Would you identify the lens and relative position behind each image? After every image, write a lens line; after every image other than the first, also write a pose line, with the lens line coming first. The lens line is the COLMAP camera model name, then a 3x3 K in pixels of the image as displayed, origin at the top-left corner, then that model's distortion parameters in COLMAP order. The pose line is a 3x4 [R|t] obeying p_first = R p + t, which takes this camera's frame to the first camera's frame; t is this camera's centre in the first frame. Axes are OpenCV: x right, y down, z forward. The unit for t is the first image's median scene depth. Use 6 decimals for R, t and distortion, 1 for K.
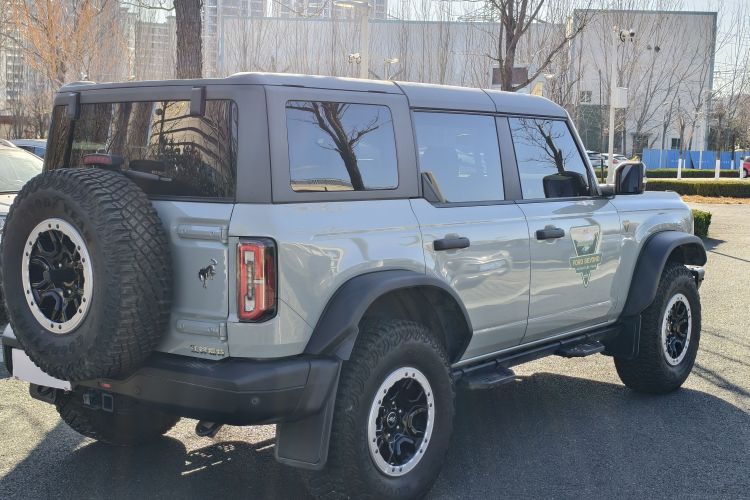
lens RADIAL K [[1117.3, 0, 375.0], [0, 1117.3, 250.0], [0, 0, 1]] dist [-0.010842, -0.060192]
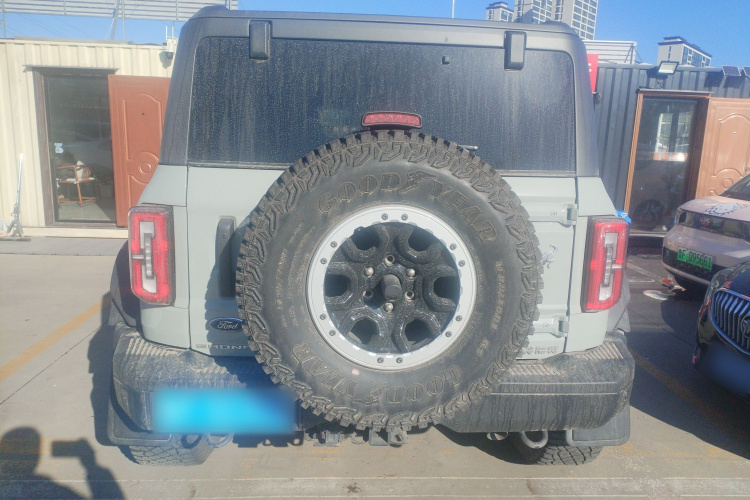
lens RADIAL K [[557.1, 0, 375.0], [0, 557.1, 250.0], [0, 0, 1]] dist [0.043537, -0.001485]
pose [[0.744763, -0.099414, 0.659883, -0.522520], [0.031919, 0.993016, 0.113578, -0.040124], [-0.666565, -0.063526, 0.742735, 0.764352]]
